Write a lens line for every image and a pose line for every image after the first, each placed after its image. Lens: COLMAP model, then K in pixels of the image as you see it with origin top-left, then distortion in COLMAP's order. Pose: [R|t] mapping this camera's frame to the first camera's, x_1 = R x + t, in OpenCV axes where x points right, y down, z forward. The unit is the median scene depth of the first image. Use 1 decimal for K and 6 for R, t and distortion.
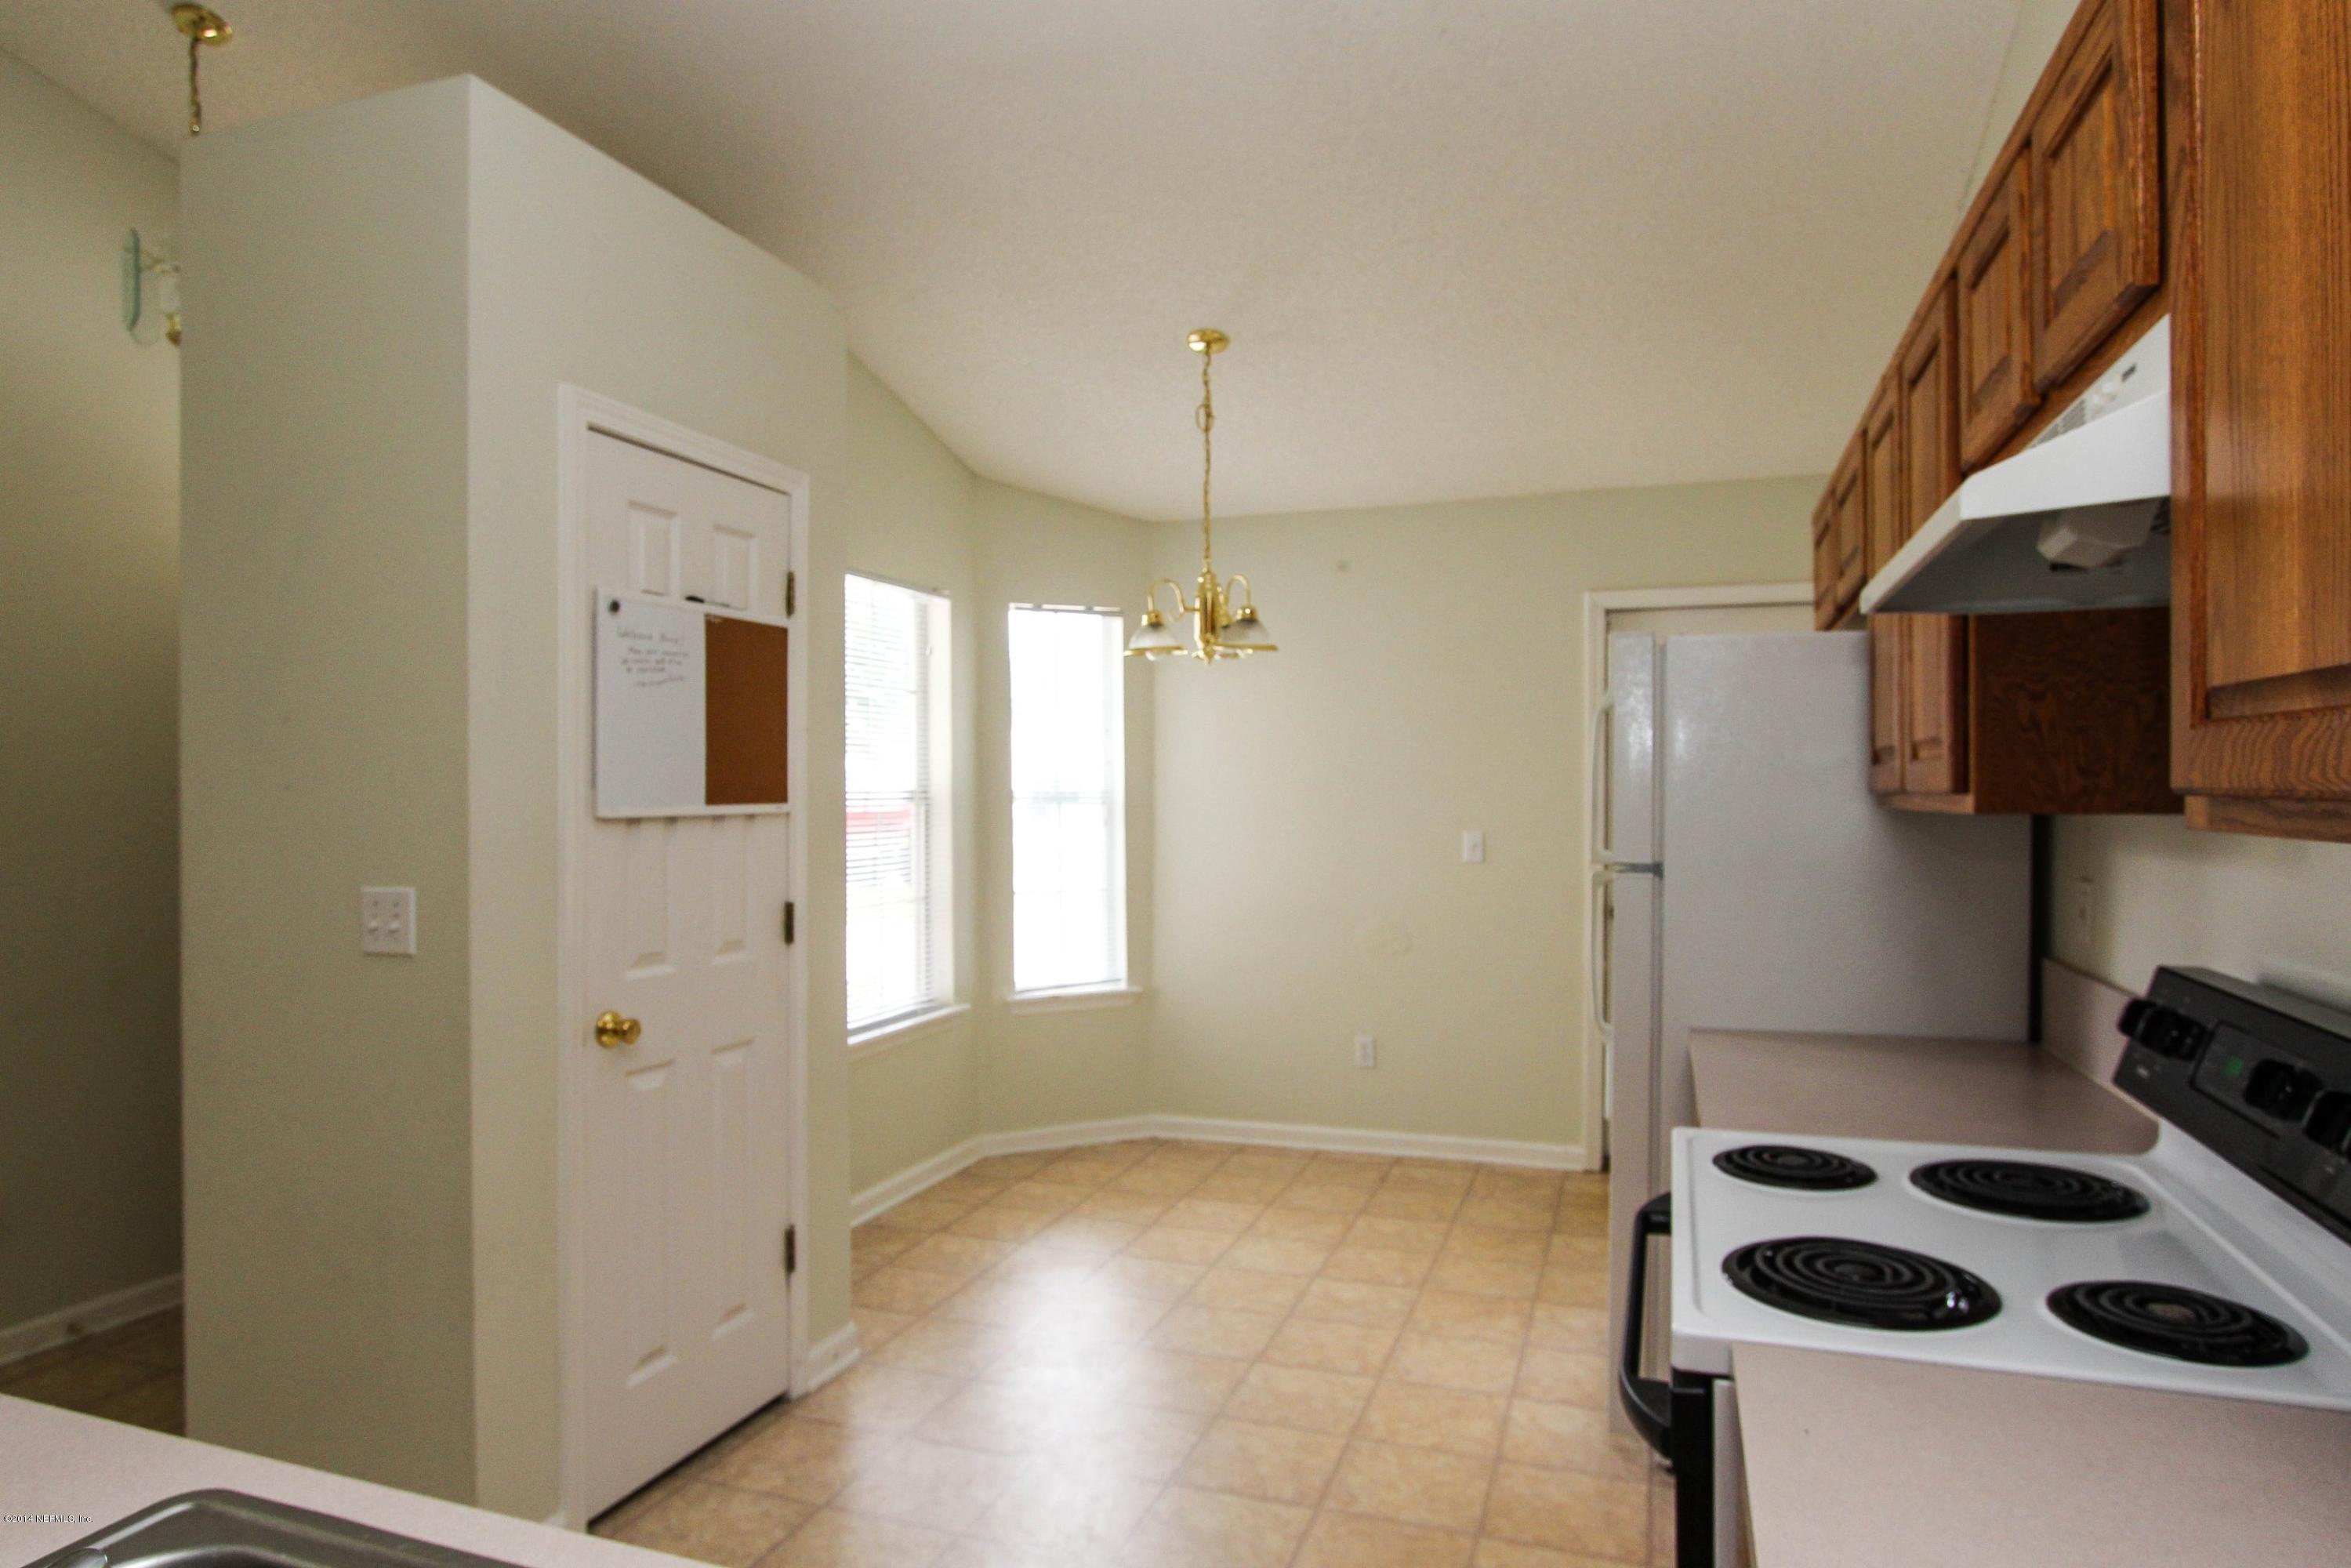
lens RADIAL K [[1346.9, 0, 1178.0], [0, 1346.9, 795.0], [0, 0, 1]] dist [0.006278, 0.000592]
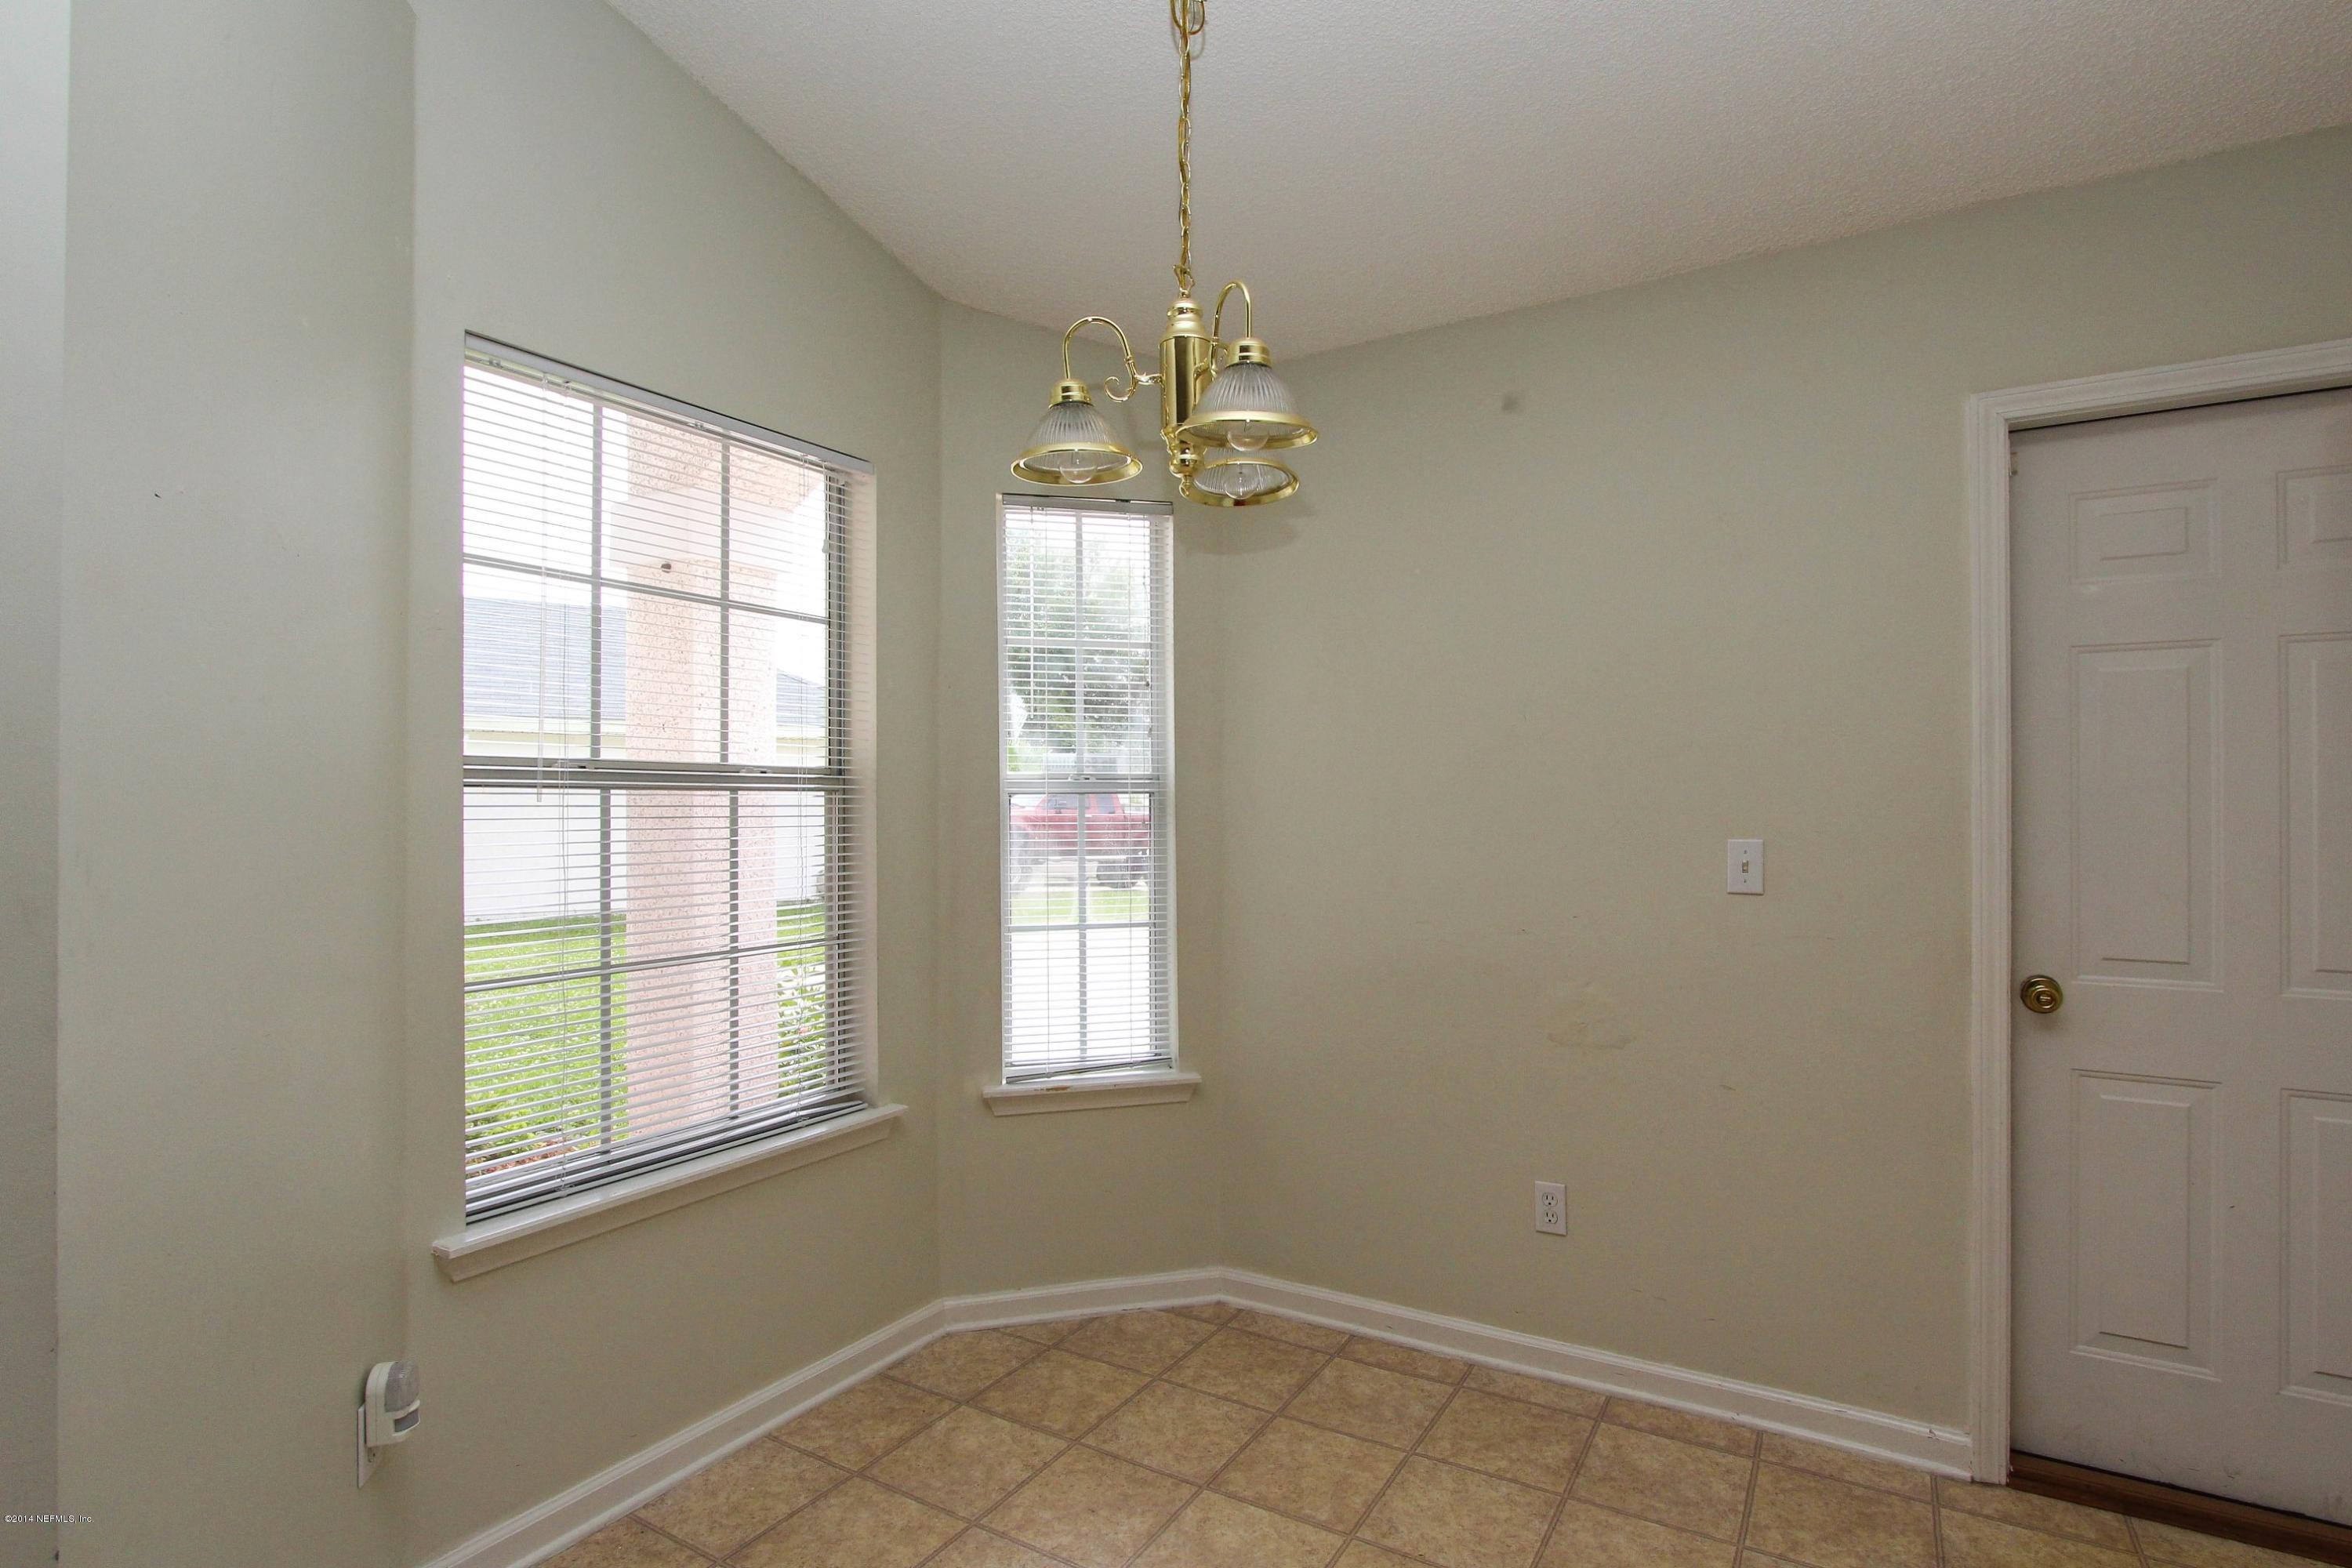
lens RADIAL K [[1137.1, 0, 1212.6], [0, 1137.1, 807.9], [0, 0, 1]] dist [-0.002723, 0.000122]
pose [[0.982736, 0.000002, -0.185012, 0.089302], [-0.001566, 0.999964, -0.008308, 0.018296], [0.185006, 0.008454, 0.982701, 0.500693]]
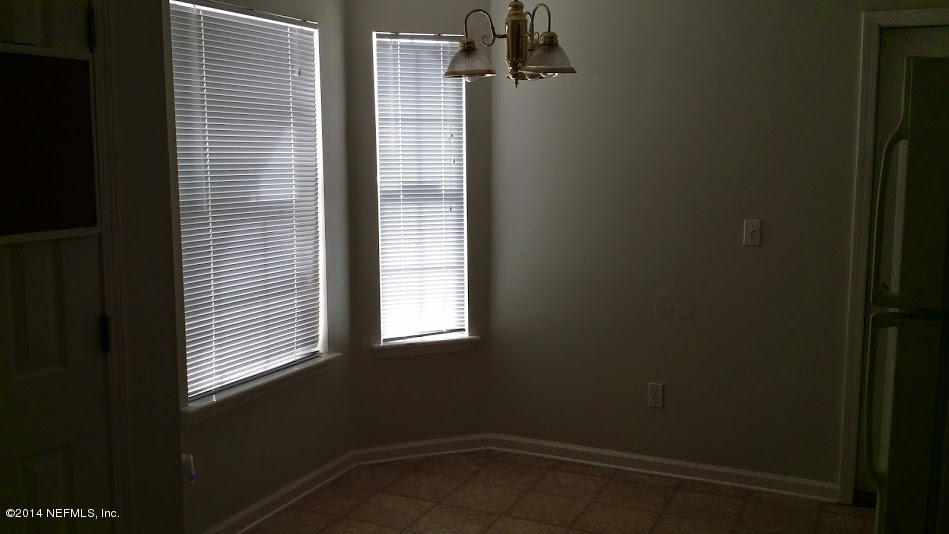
lens RADIAL K [[872.7, 0, 458.4], [0, 872.7, 249.3], [0, 0, 1]] dist [0.033080, 0.000000]
pose [[0.993836, 0.010604, -0.110353, 0.047644], [0.001309, 0.994223, 0.107325, -0.031875], [0.110854, -0.106808, 0.988081, 0.206858]]
